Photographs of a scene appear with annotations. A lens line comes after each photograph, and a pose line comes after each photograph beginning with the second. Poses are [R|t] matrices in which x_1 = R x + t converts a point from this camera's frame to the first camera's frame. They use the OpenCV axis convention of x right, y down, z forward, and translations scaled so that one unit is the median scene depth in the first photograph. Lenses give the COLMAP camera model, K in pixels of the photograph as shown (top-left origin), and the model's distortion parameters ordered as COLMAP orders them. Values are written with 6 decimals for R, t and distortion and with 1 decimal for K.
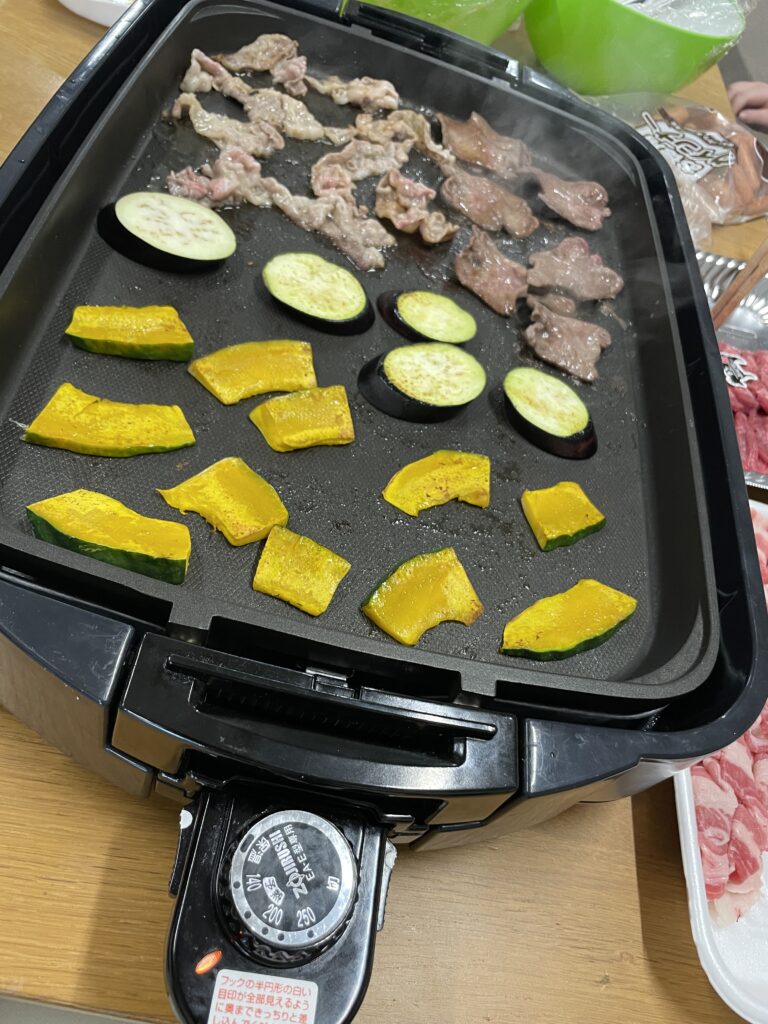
lens RADIAL K [[784.5, 0, 379.5], [0, 784.5, 514.2], [0, 0, 1]] dist [0.029119, -0.021211]
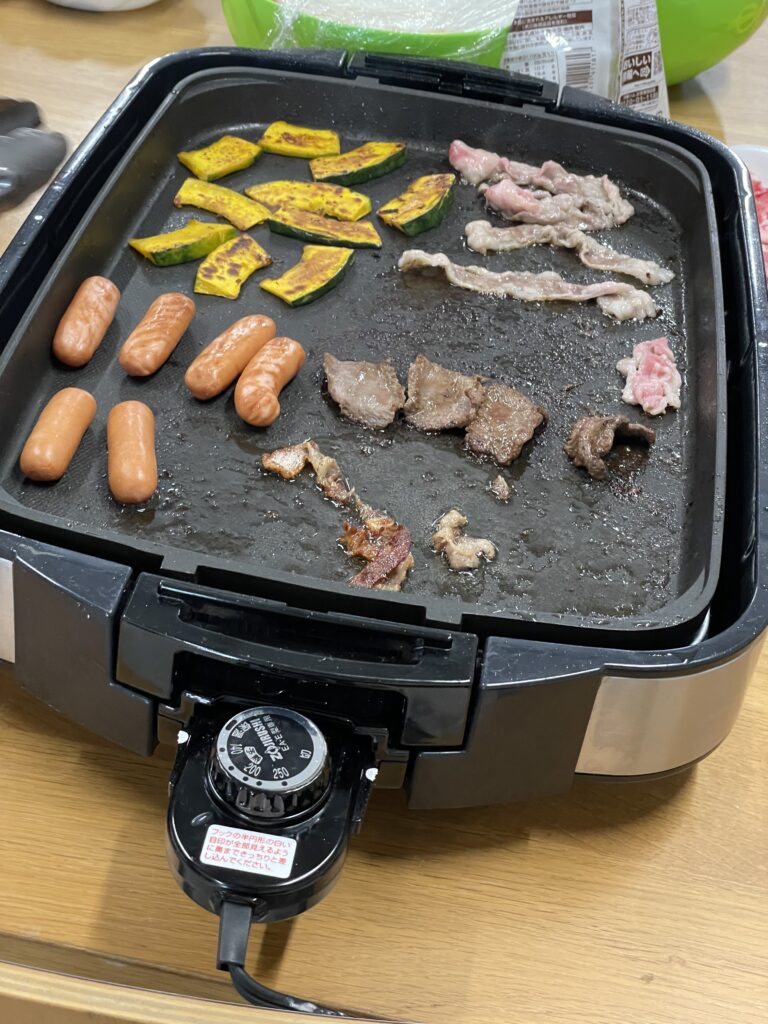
lens RADIAL K [[1552.2, 0, 385.9], [0, 1552.2, 511.0], [0, 0, 1]] dist [0.170412, 0.000000]
pose [[0.983820, -0.114037, -0.138180, 0.412372], [0.072603, 0.958868, -0.274411, 0.760450], [0.163789, 0.259939, 0.951633, -1.243231]]
